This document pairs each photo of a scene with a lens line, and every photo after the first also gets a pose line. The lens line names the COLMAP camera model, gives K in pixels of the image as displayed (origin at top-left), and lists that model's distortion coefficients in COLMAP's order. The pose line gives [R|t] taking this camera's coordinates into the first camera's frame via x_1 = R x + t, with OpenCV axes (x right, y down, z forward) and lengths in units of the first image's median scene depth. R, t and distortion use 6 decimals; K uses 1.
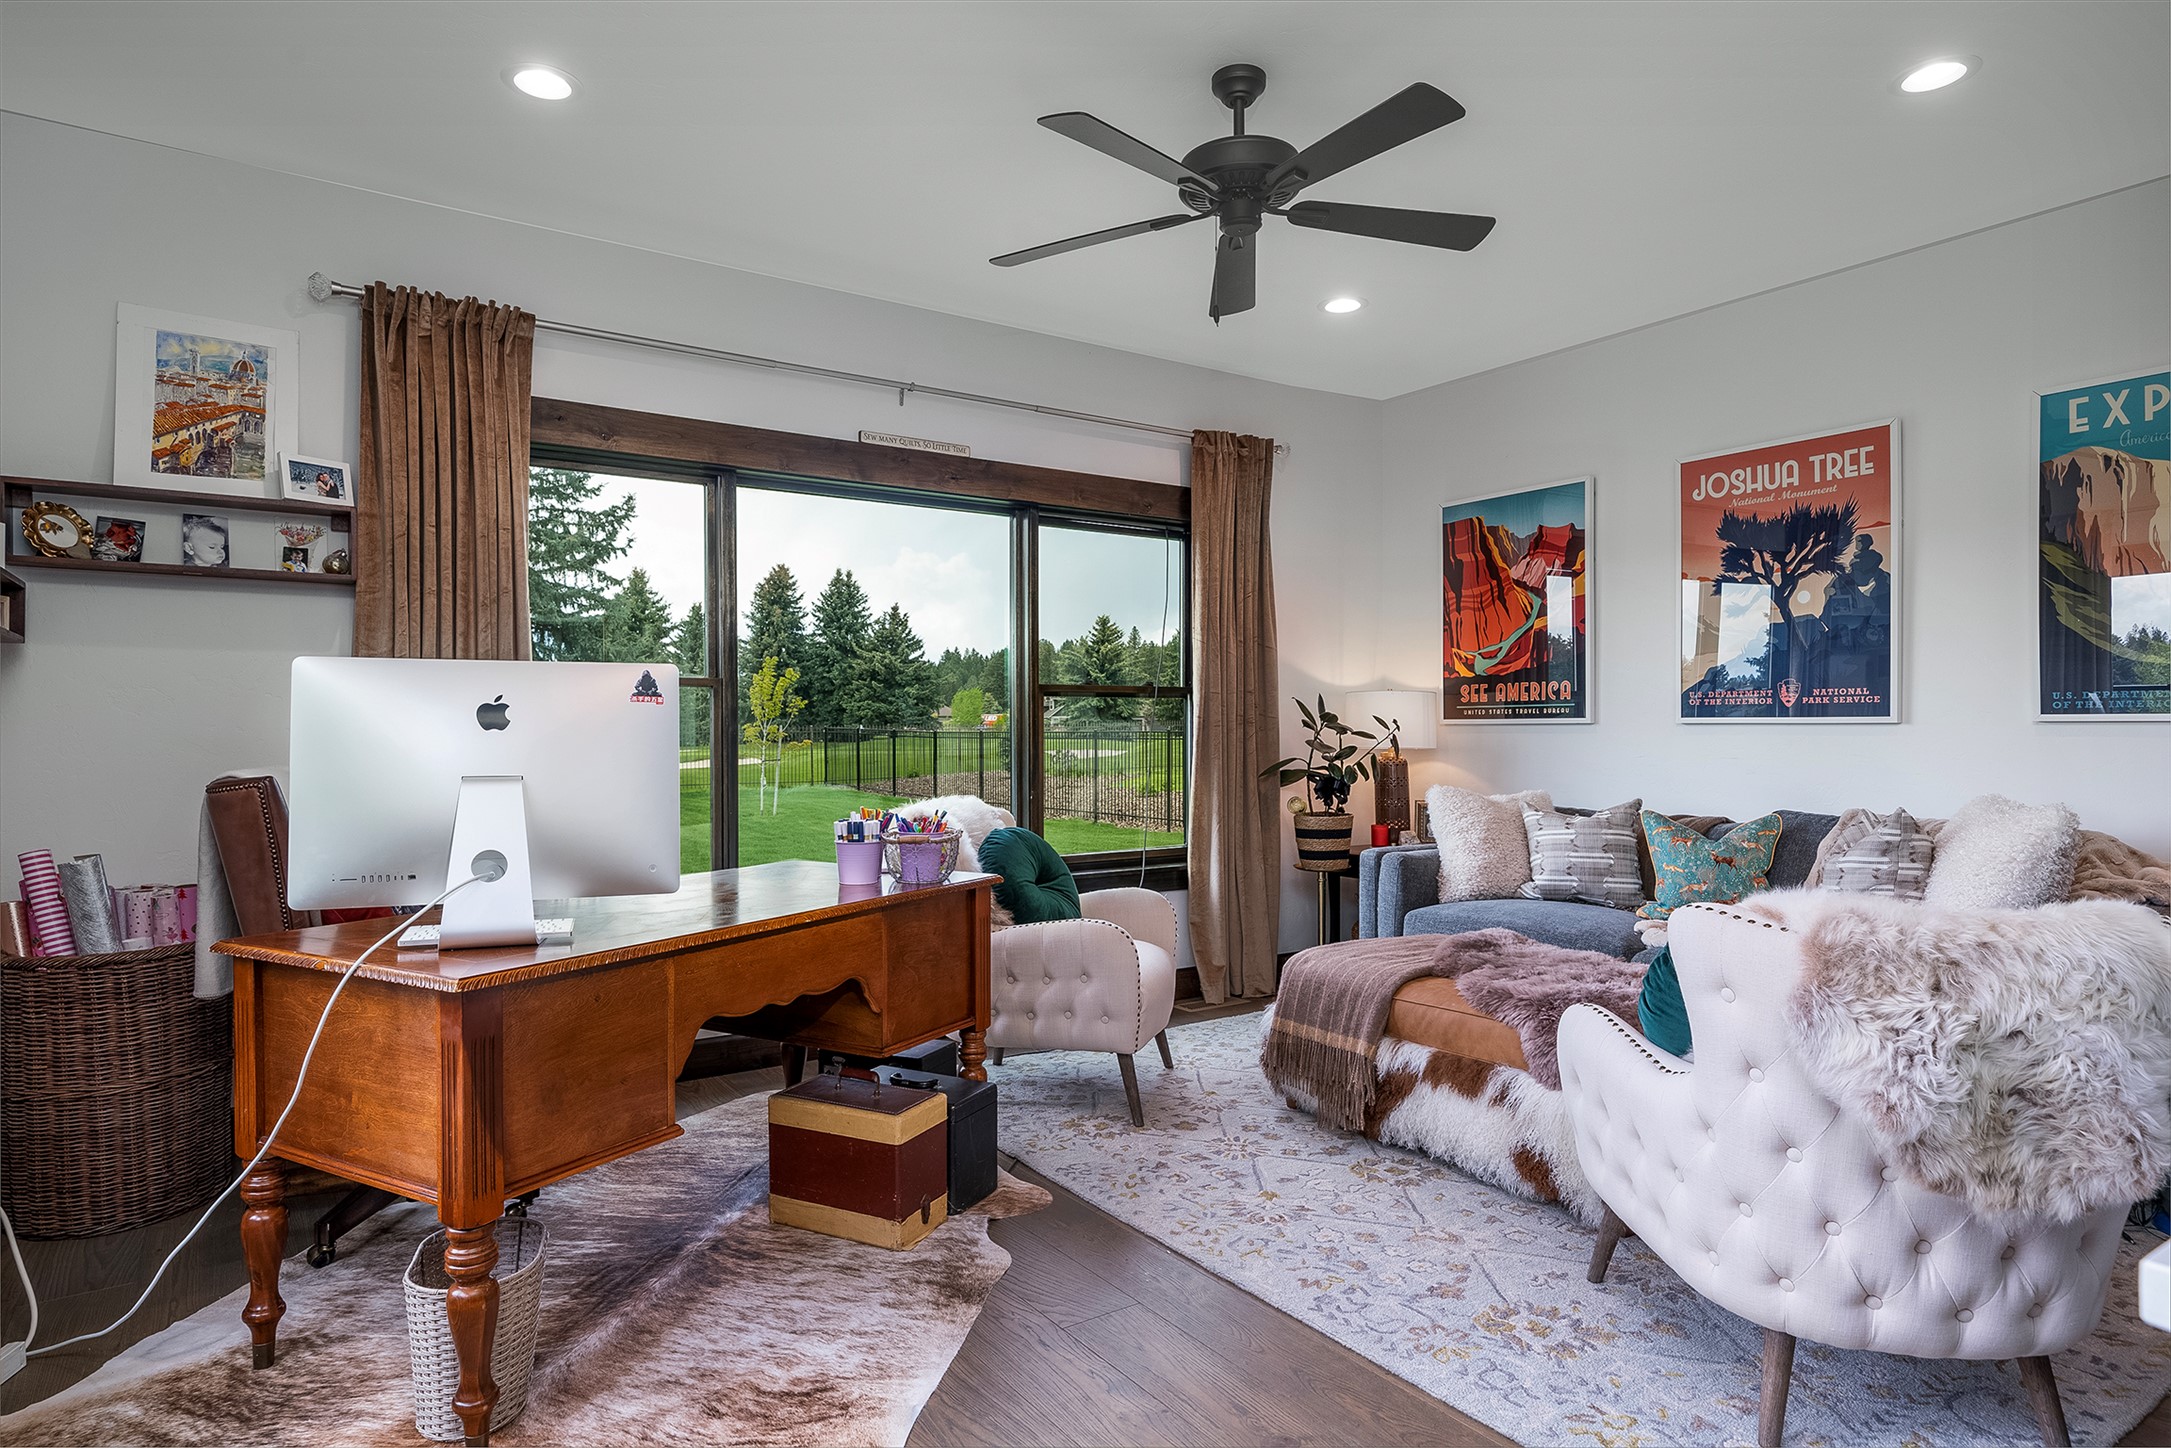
lens RADIAL K [[1207.5, 0, 1094.6], [0, 1207.5, 729.9], [0, 0, 1]] dist [-0.002260, -0.001082]
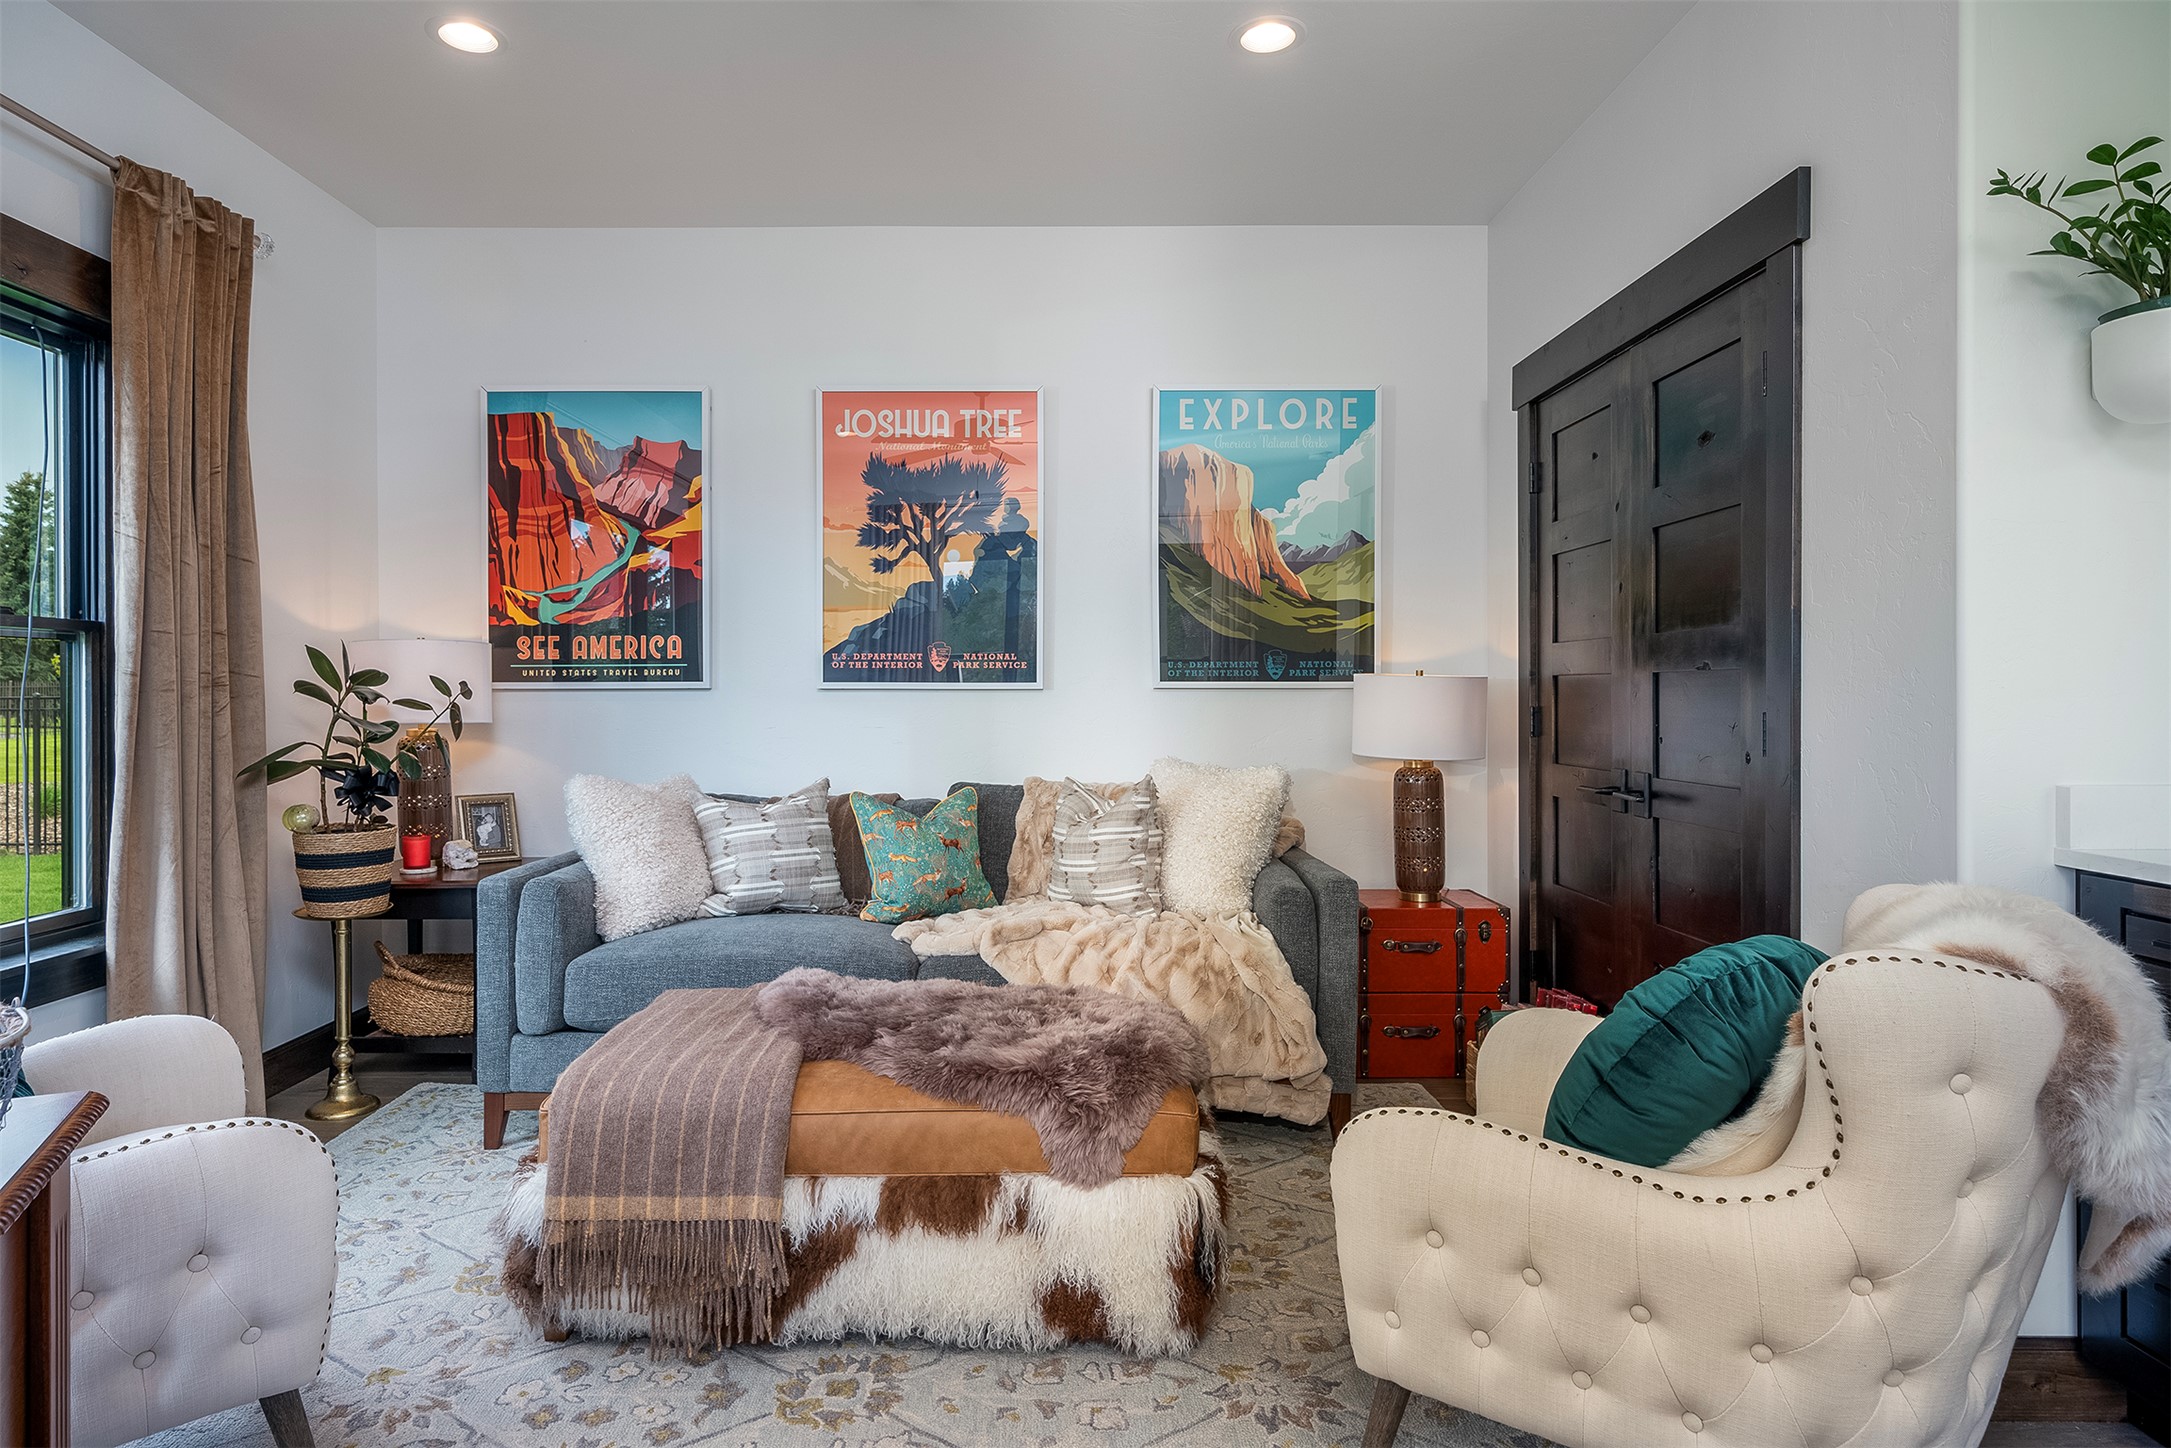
lens RADIAL K [[1215.0, 0, 1021.0], [0, 1215.0, 691.3], [0, 0, 1]] dist [-0.001486, 0.001342]
pose [[0.570171, 0.002117, 0.821523, -0.166141], [0.001794, 0.999991, -0.003822, -0.000067], [-0.821524, 0.003653, 0.570162, 0.408662]]
